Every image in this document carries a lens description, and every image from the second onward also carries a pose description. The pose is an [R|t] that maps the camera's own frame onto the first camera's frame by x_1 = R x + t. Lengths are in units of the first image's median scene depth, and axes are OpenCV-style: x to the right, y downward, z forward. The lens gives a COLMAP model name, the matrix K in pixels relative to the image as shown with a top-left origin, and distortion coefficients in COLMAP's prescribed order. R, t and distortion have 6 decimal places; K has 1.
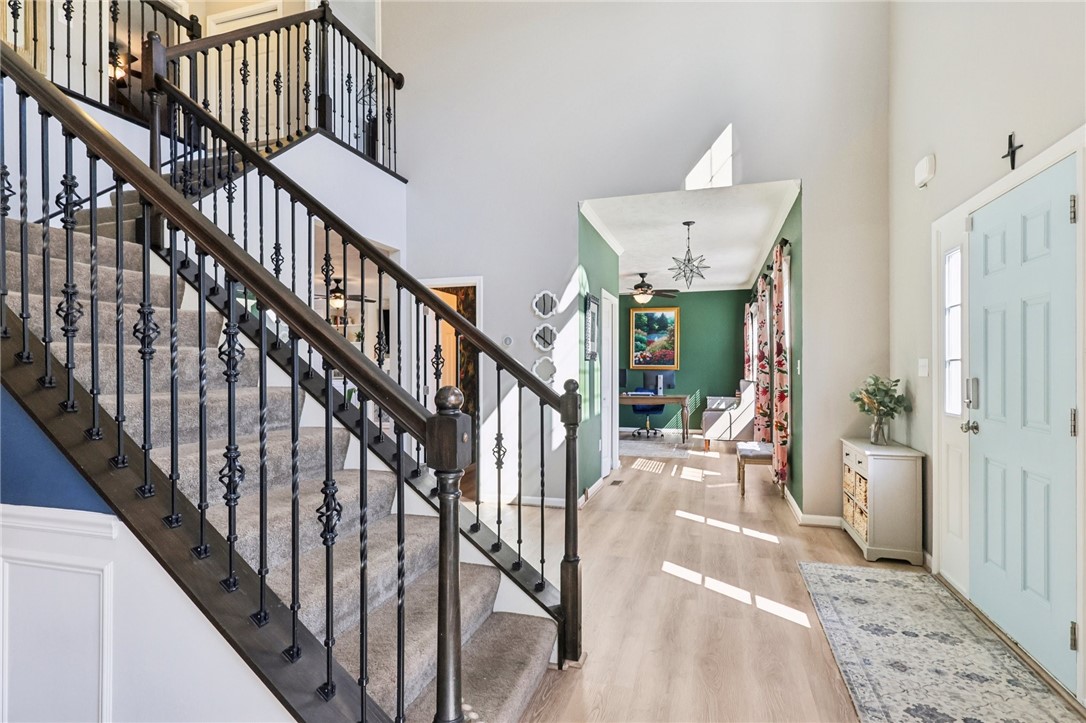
lens RADIAL K [[562.5, 0, 544.3], [0, 562.5, 362.9], [0, 0, 1]] dist [-0.004116, 0.005675]
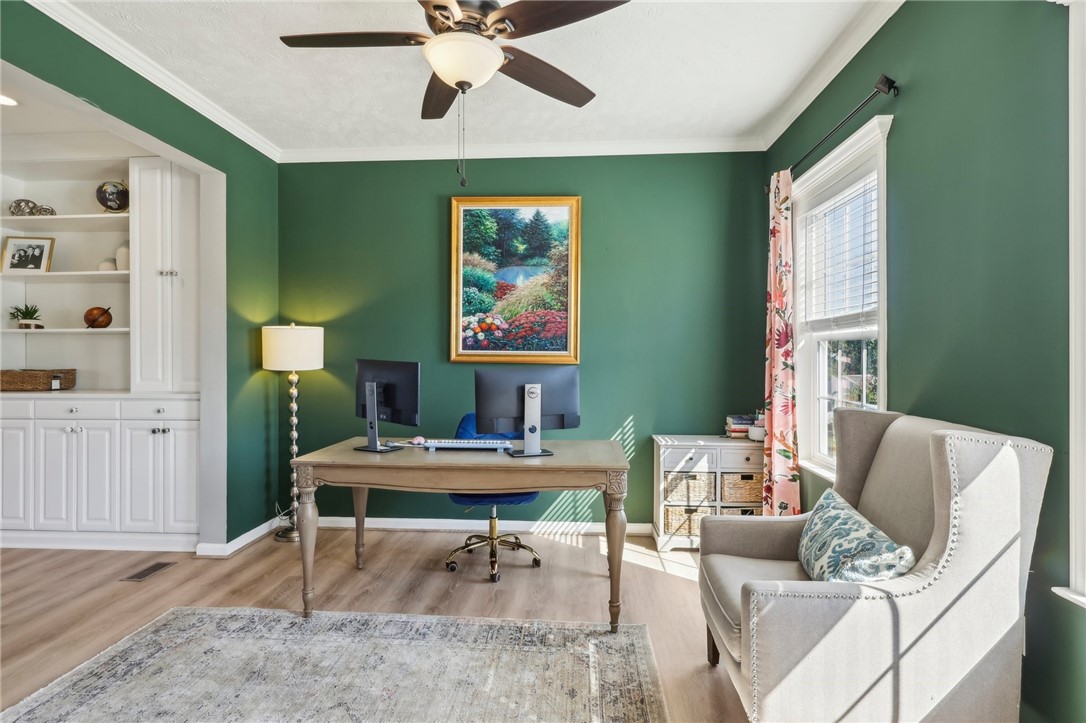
lens RADIAL K [[562.5, 0, 537.6], [0, 562.5, 352.8], [0, 0, 1]] dist [-0.004116, 0.005675]
pose [[0.976228, 0.001548, 0.216740, 0.129987], [-0.000779, 0.999993, -0.003633, 0.006715], [-0.216744, 0.003378, 0.976223, 0.637108]]
